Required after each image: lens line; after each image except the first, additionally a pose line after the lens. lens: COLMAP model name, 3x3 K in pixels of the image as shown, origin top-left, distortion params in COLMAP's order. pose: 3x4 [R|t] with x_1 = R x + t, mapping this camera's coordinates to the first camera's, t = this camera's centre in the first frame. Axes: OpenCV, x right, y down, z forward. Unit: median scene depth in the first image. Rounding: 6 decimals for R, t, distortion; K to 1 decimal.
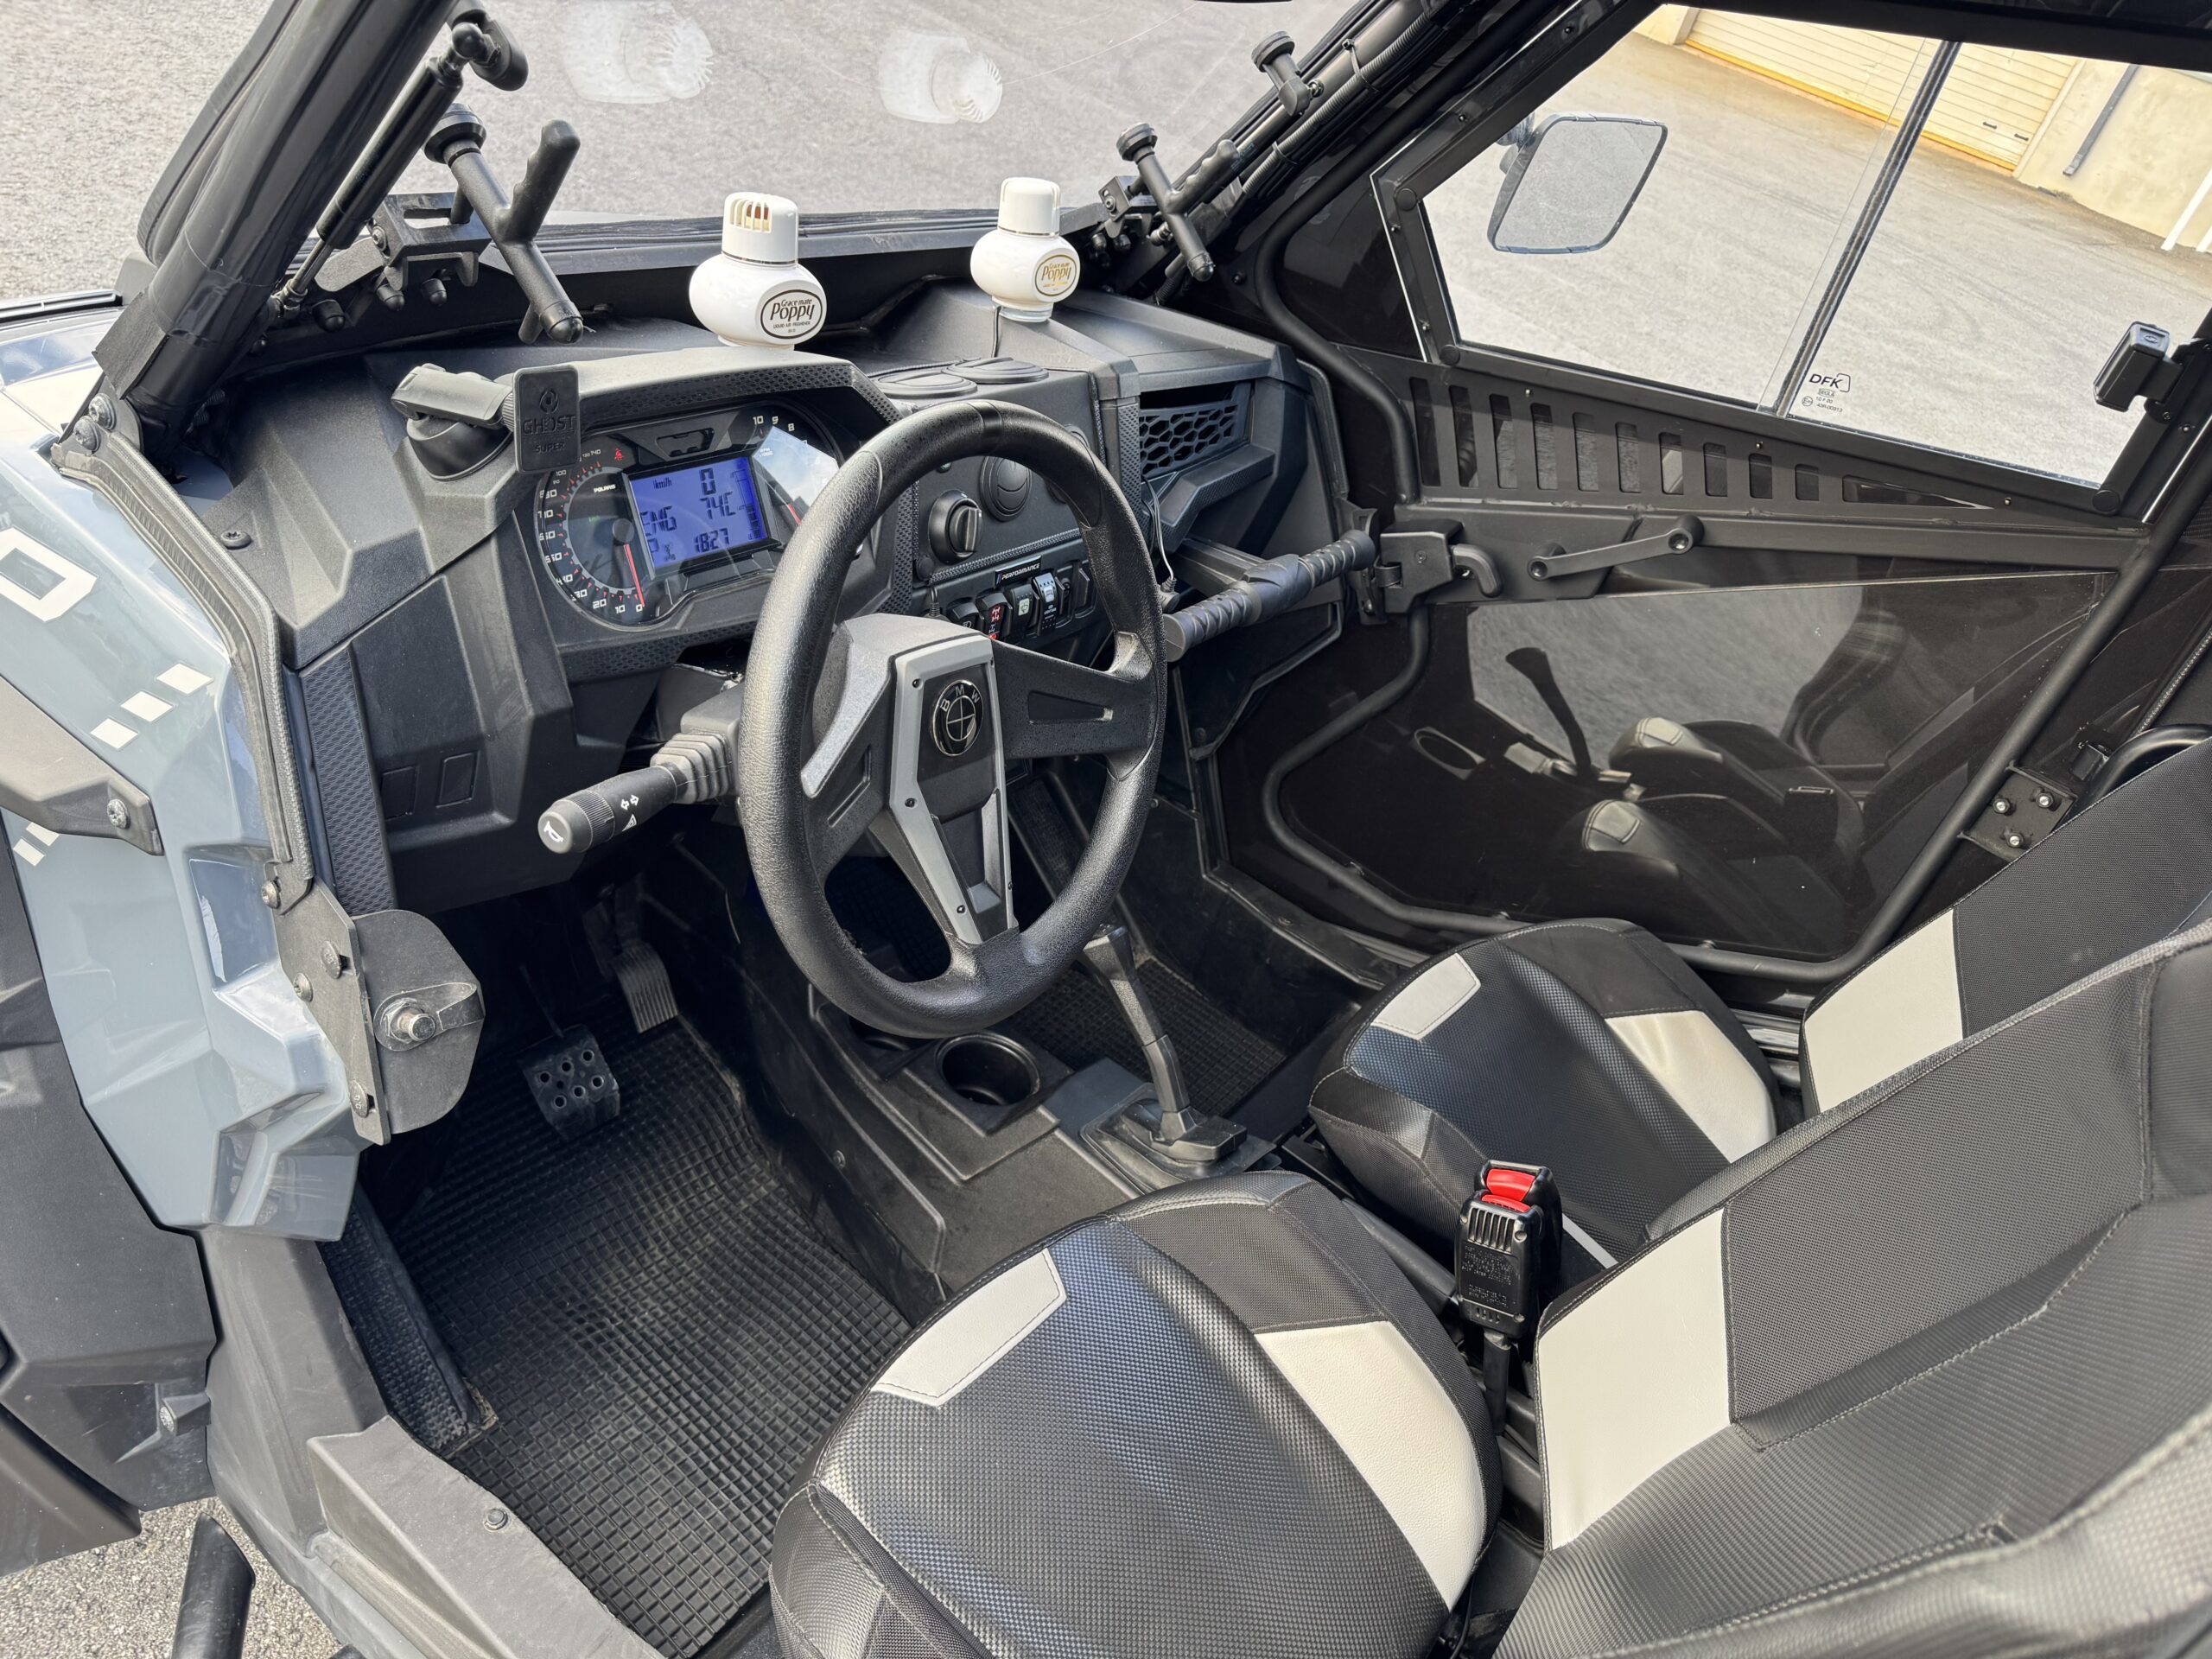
lens RADIAL K [[1590.2, 0, 1108.7], [0, 1590.2, 831.1], [0, 0, 1]] dist [0.020444, -0.031801]
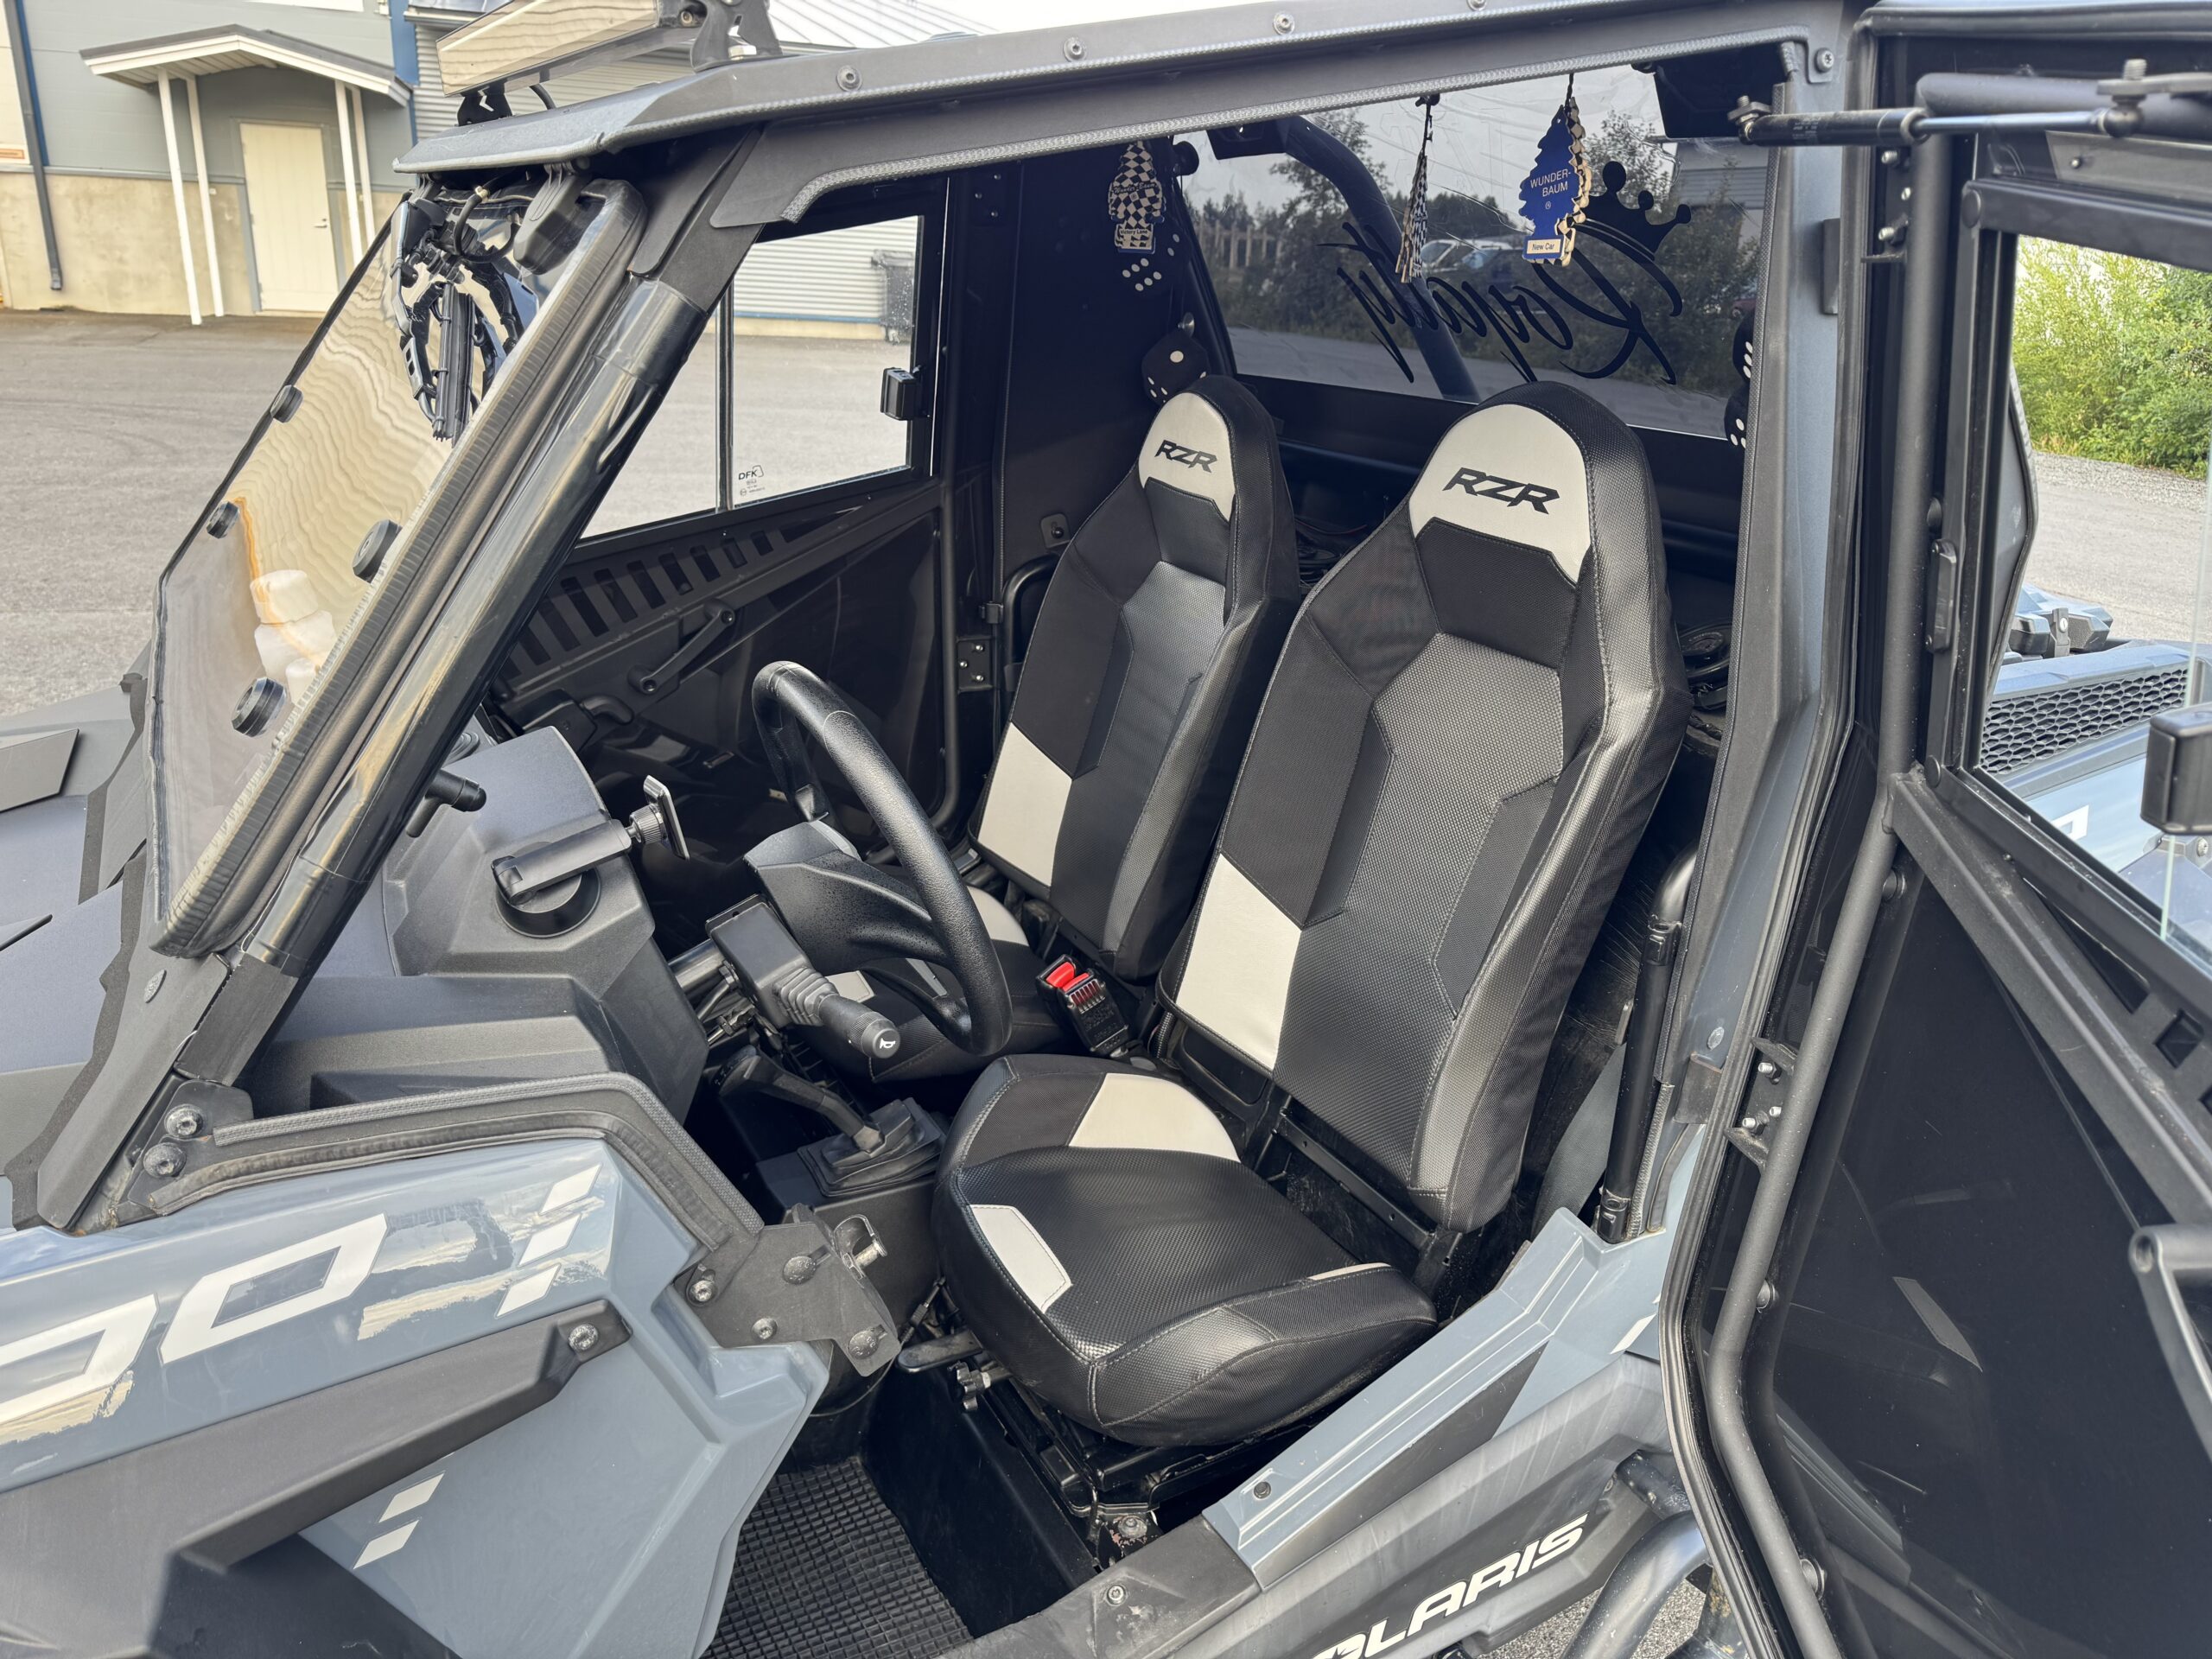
lens RADIAL K [[1585.2, 0, 1106.0], [0, 1585.2, 829.5], [0, 0, 1]] dist [0.004883, -0.001155]
pose [[0.395706, -0.527817, 0.751549, -0.684118], [0.557997, 0.788151, 0.259726, -0.224618], [-0.729422, 0.316587, 0.606396, -0.007228]]
